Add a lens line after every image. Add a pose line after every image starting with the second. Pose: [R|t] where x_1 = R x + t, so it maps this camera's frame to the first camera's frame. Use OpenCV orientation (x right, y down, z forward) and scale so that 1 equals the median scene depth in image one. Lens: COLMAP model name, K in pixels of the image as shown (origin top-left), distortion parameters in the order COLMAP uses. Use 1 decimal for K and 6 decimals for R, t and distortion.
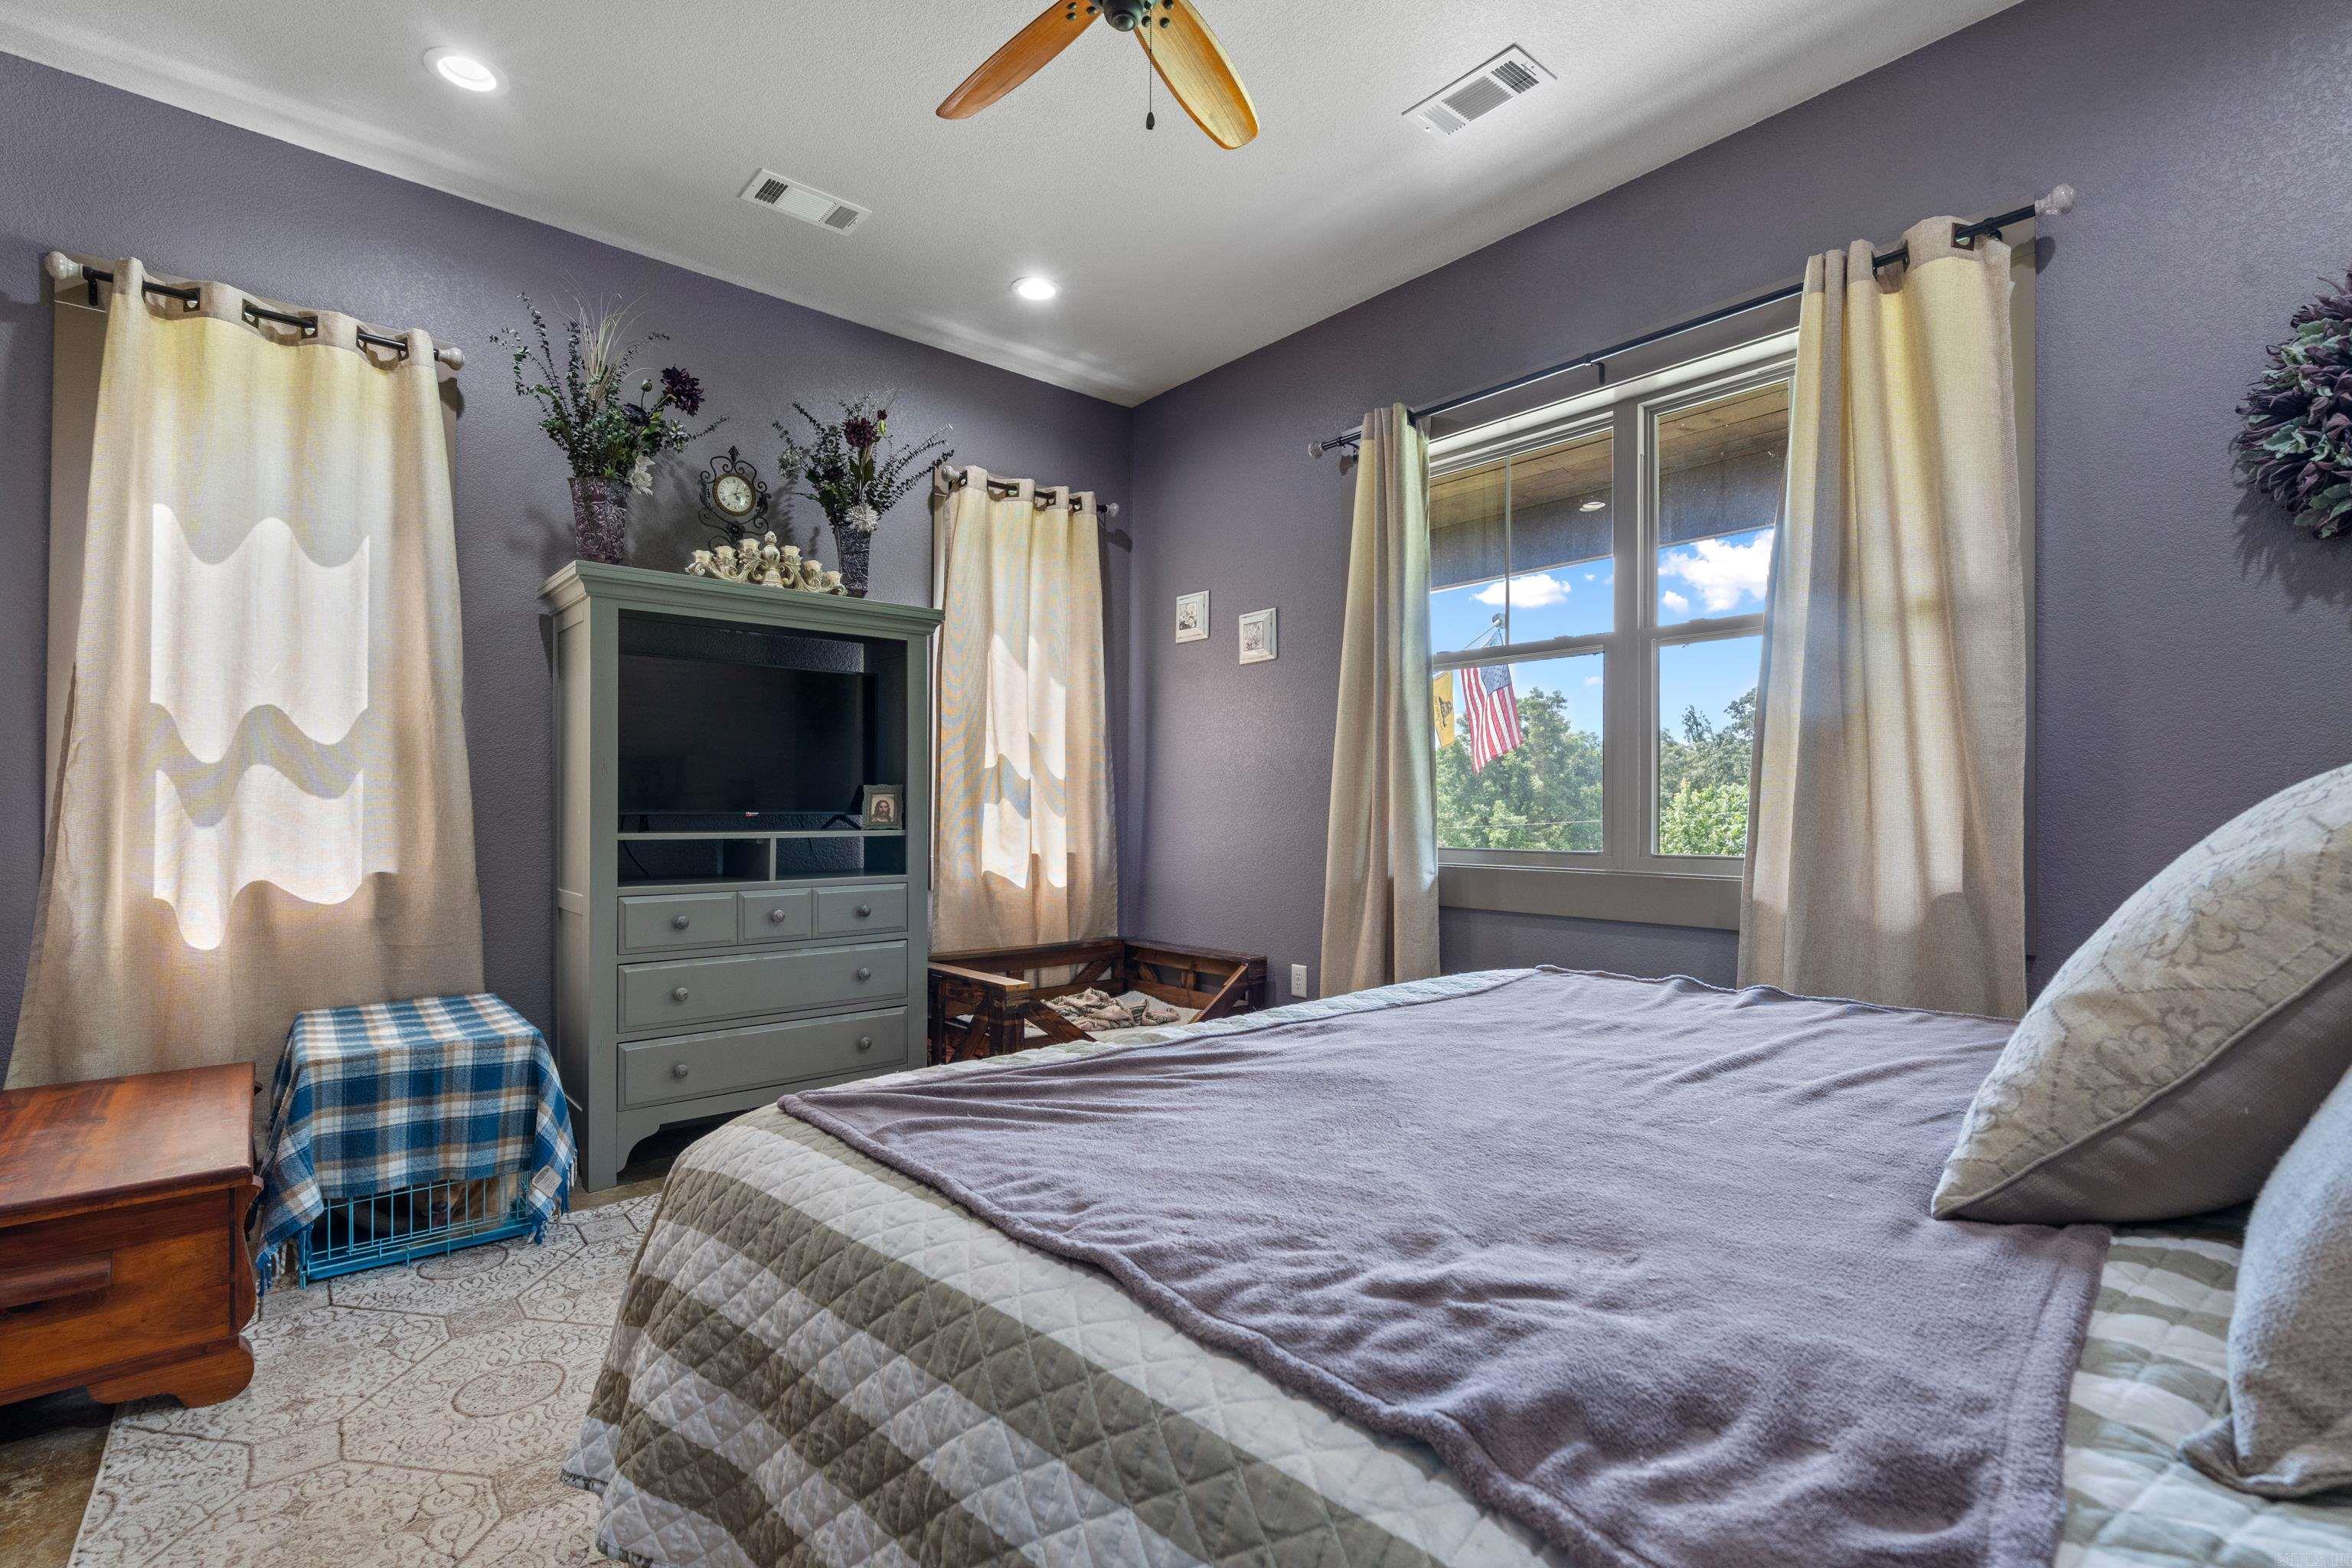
lens RADIAL K [[1080.2, 0, 1174.9], [0, 1080.2, 797.1], [0, 0, 1]] dist [-0.007124, 0.003601]
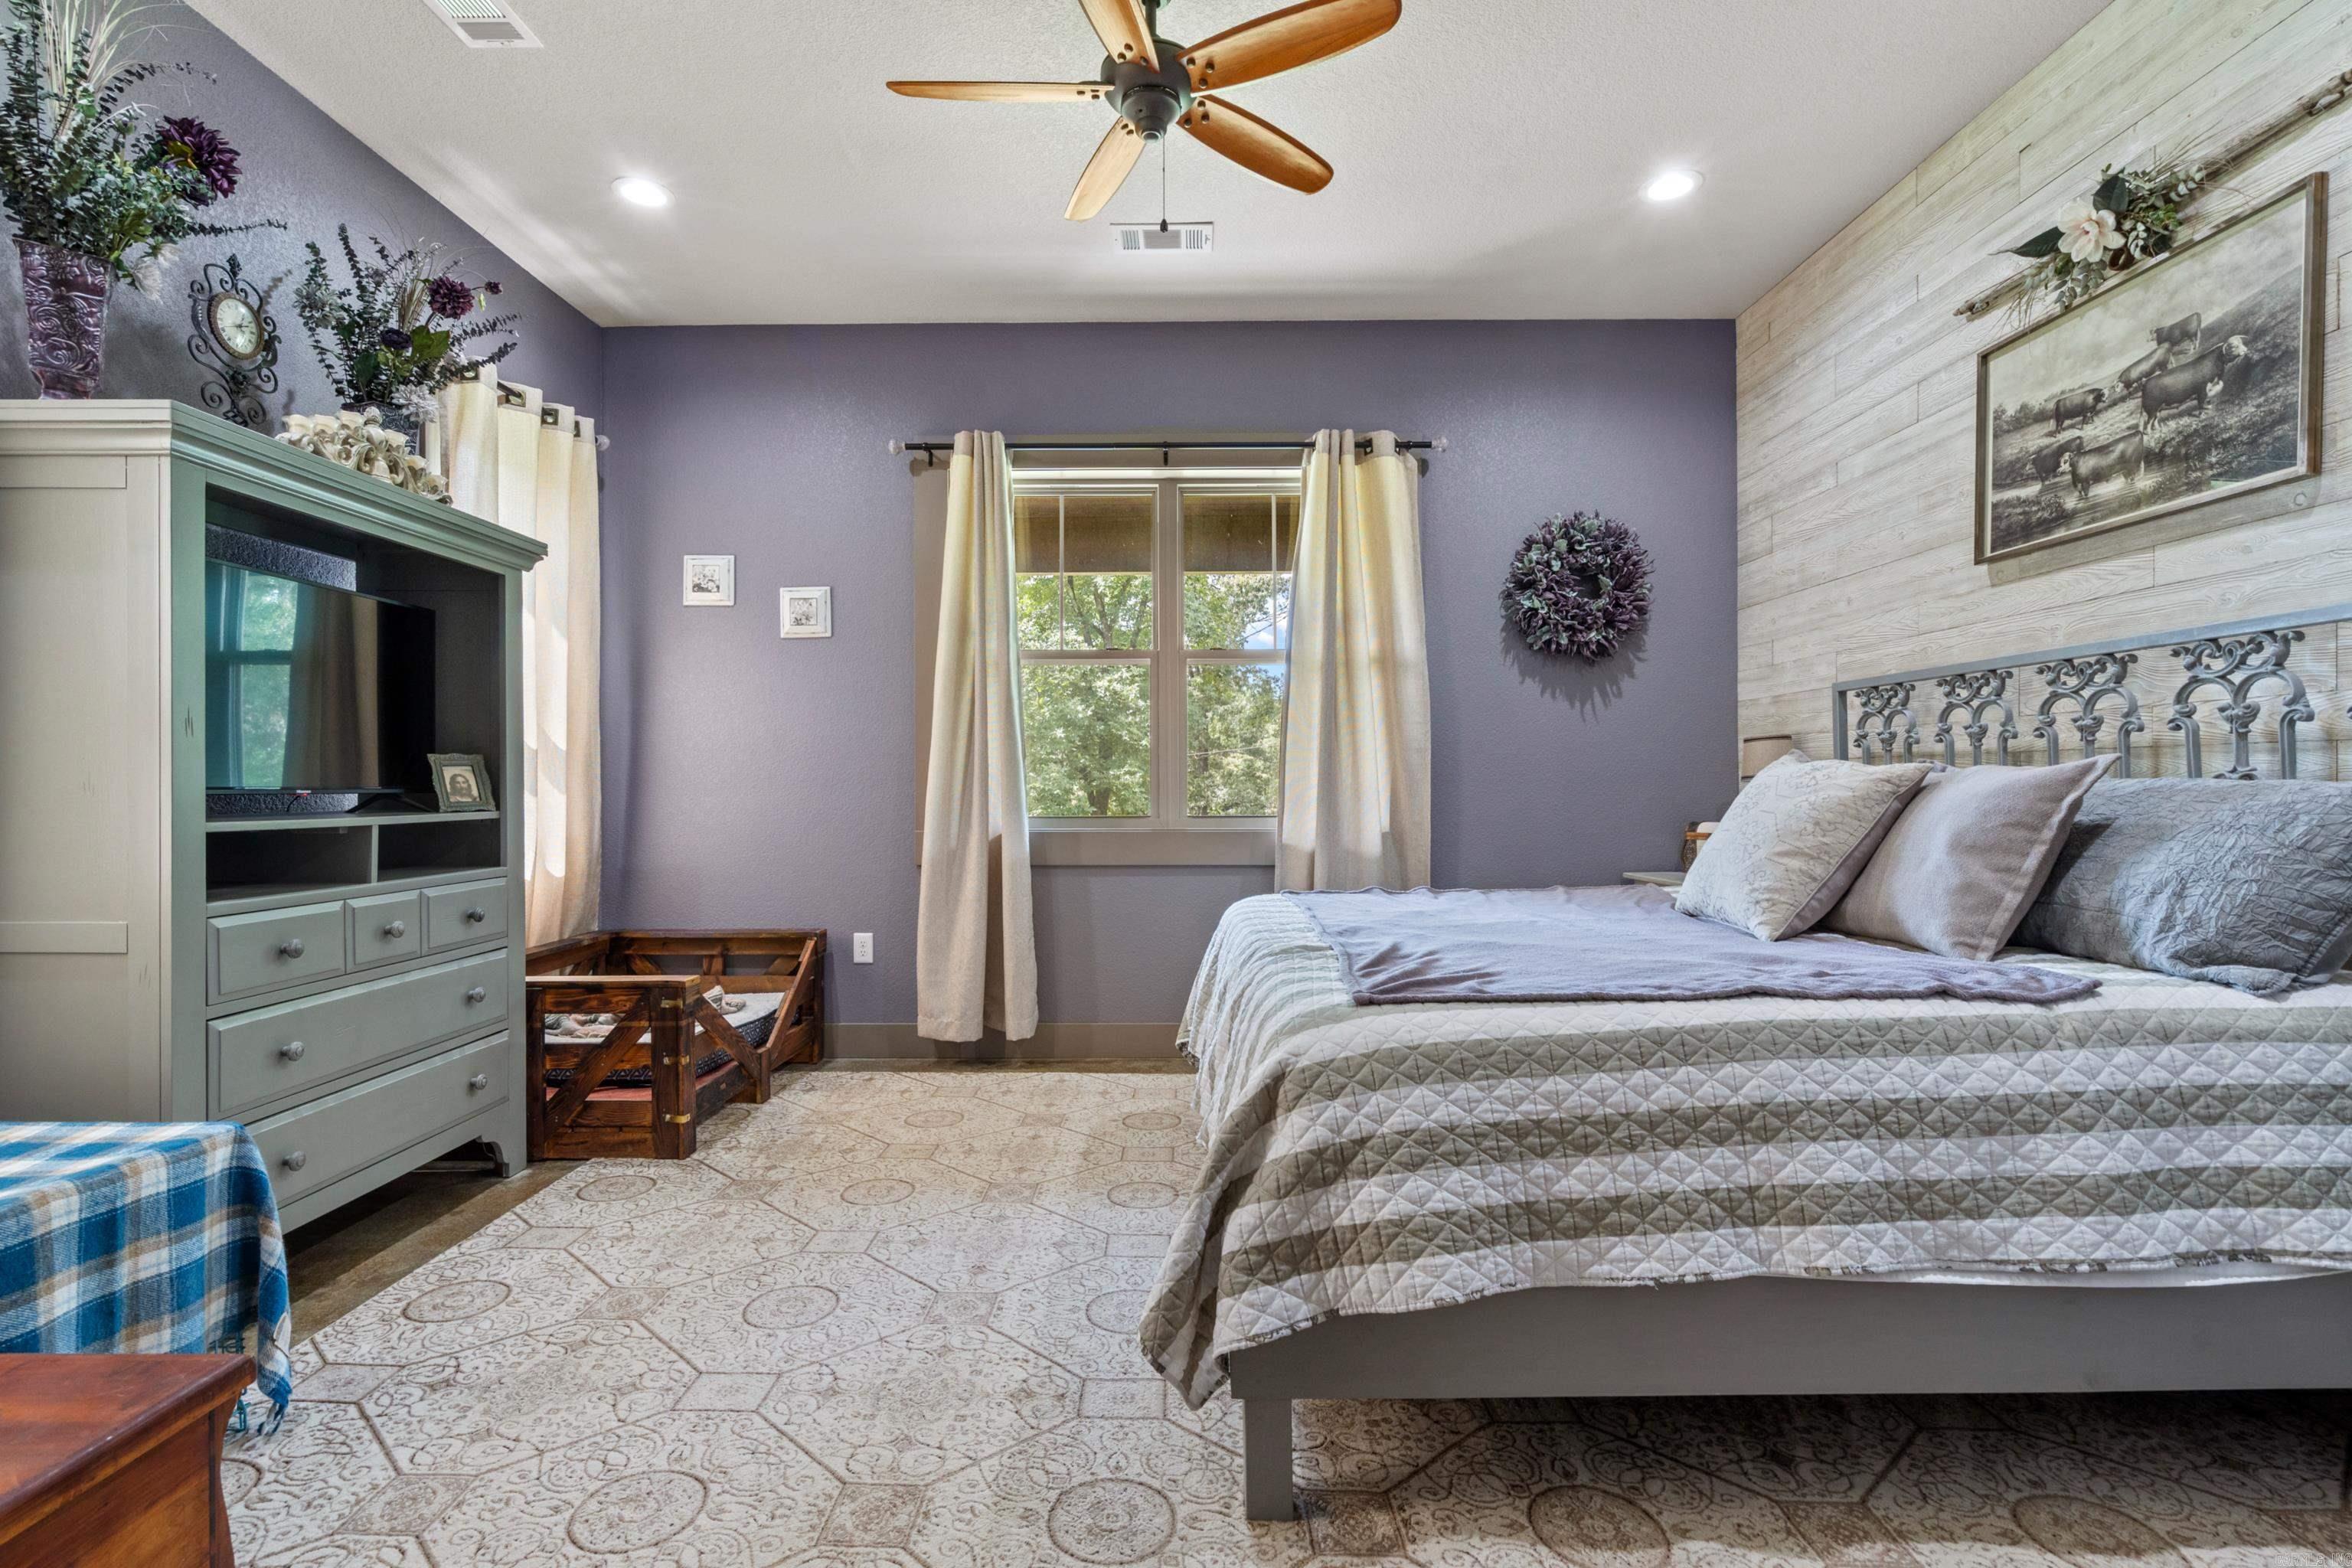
lens RADIAL K [[1080.2, 0, 1172.9], [0, 1080.2, 778.8], [0, 0, 1]] dist [-0.007124, 0.003601]
pose [[0.653846, 0.001896, 0.756625, -0.574907], [-0.005474, 0.999983, 0.002225, 0.002180], [-0.756608, -0.005596, 0.653845, 0.109339]]
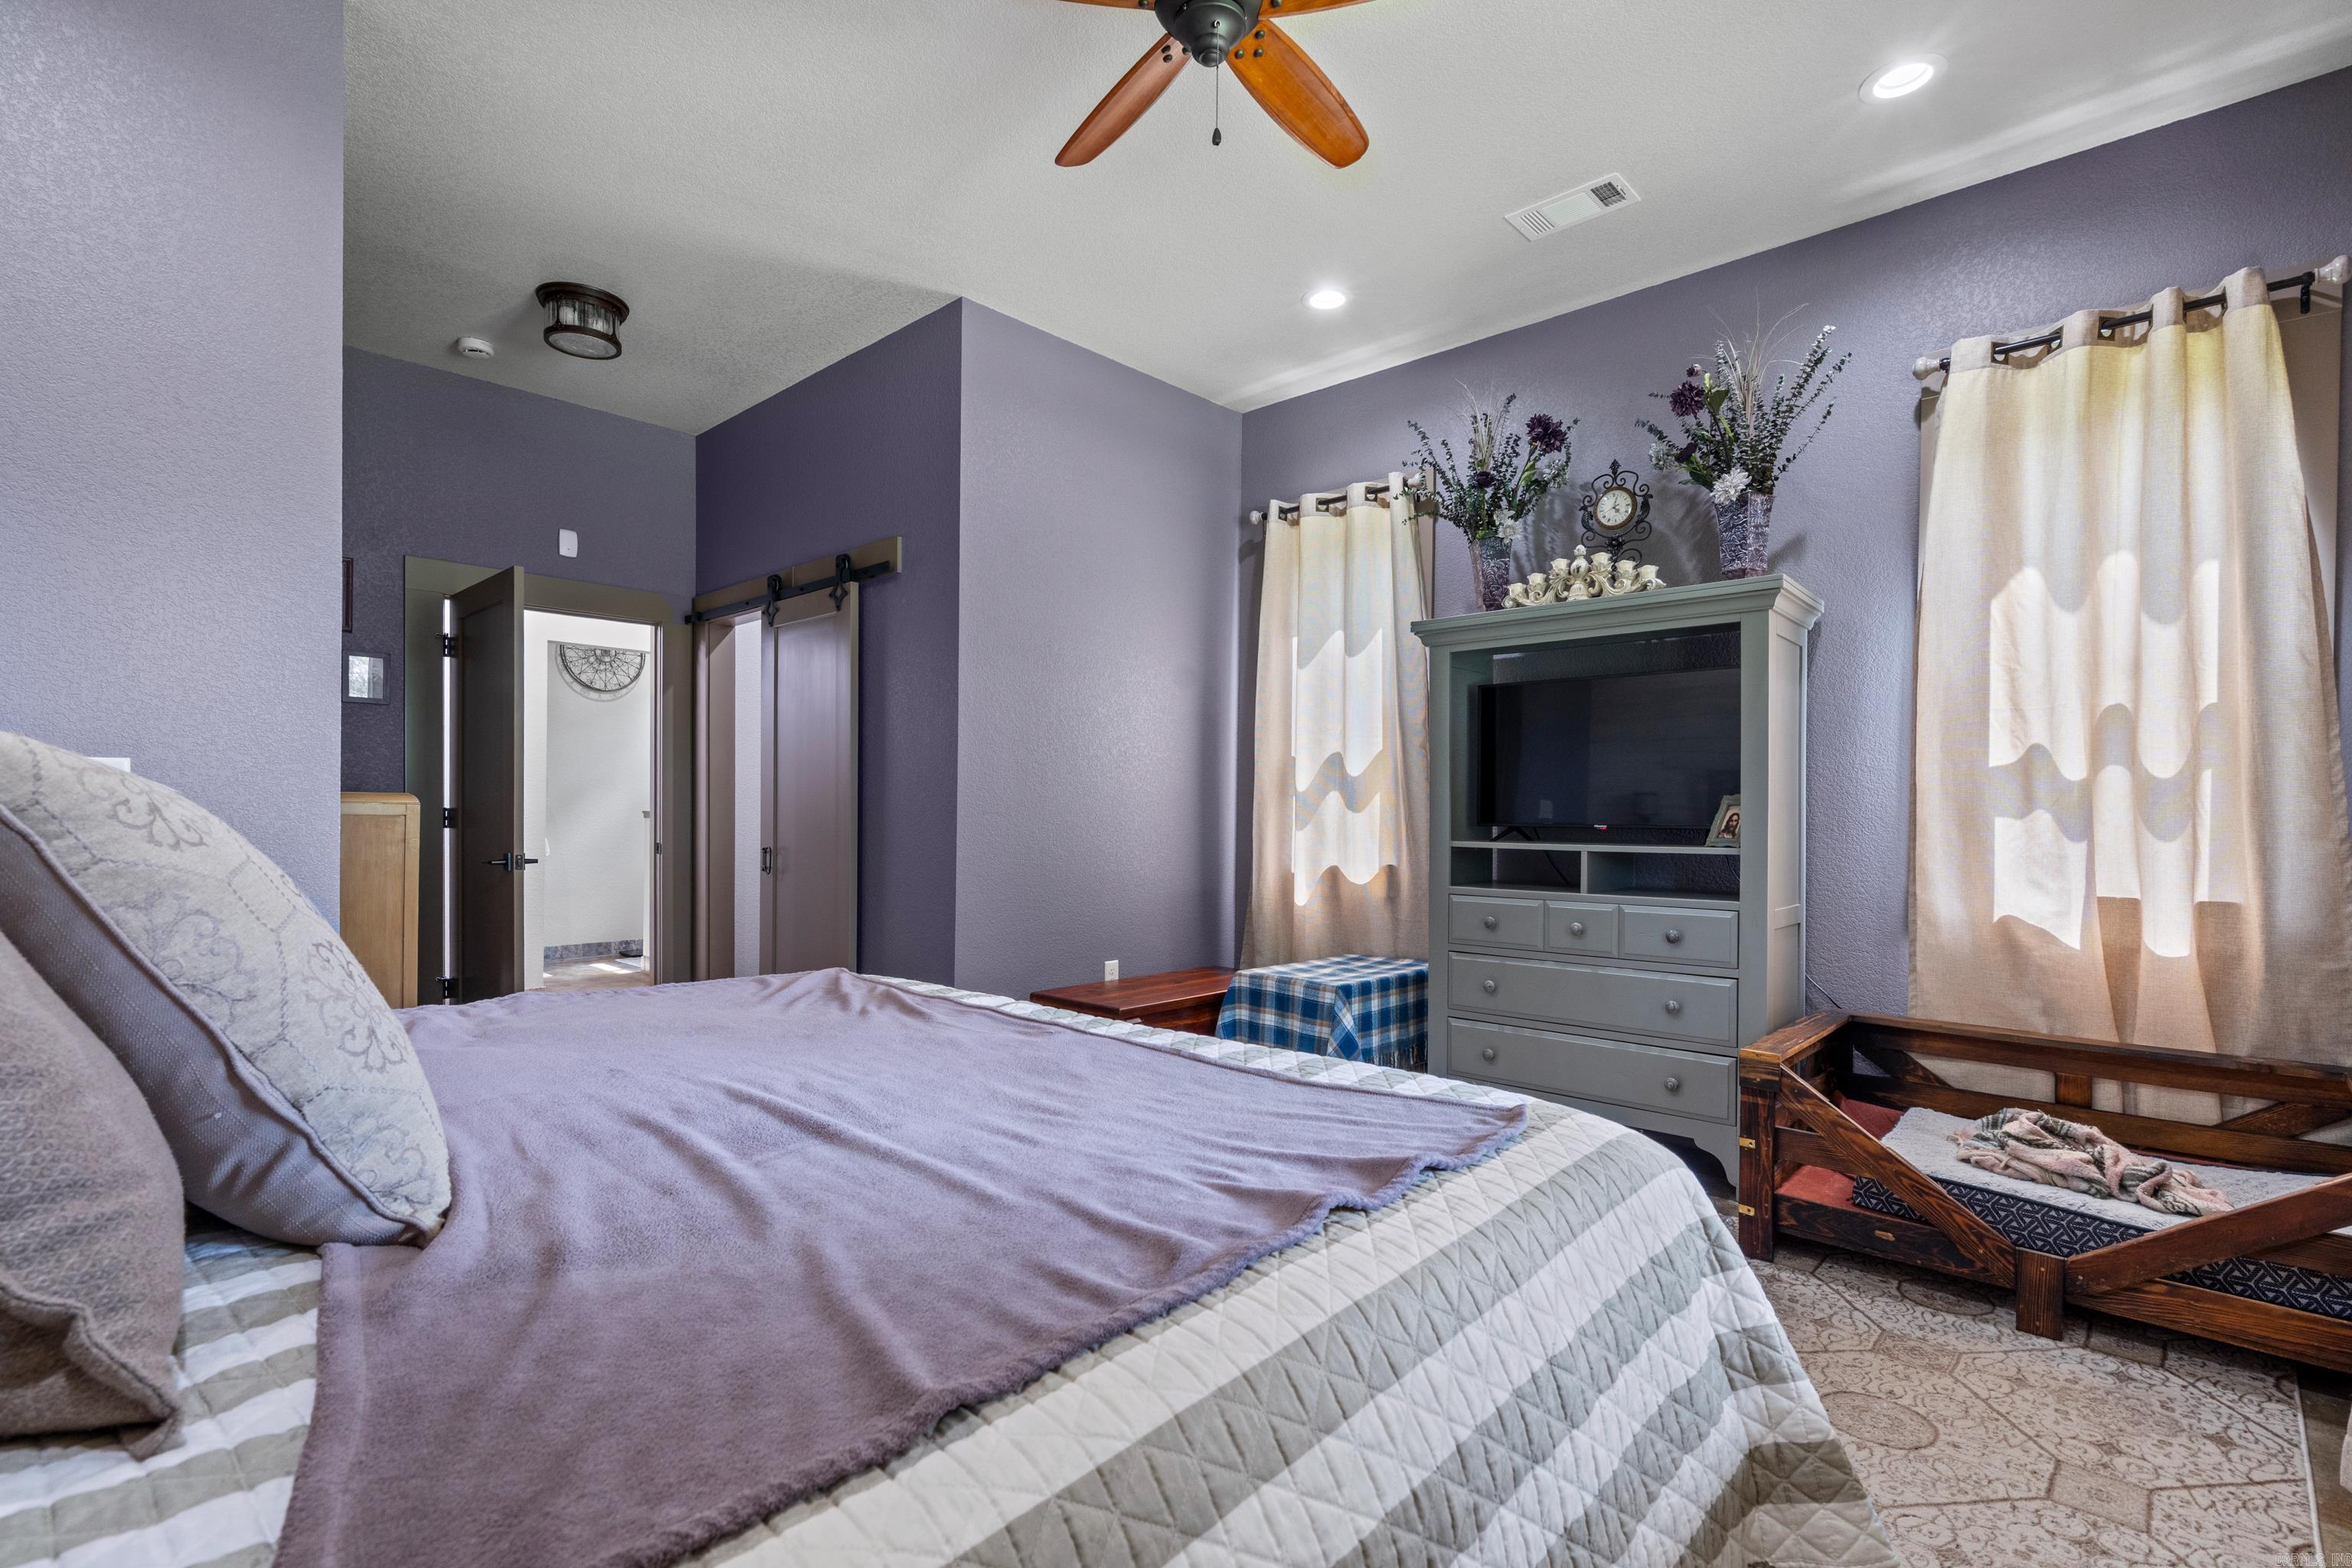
lens RADIAL K [[1080.2, 0, 1151.9], [0, 1080.2, 817.8], [0, 0, 1]] dist [-0.007124, 0.003601]
pose [[0.100276, -0.001826, -0.994958, 0.583014], [0.000789, 0.999998, -0.001756, 0.008859], [0.994959, -0.000609, 0.100277, 0.505411]]
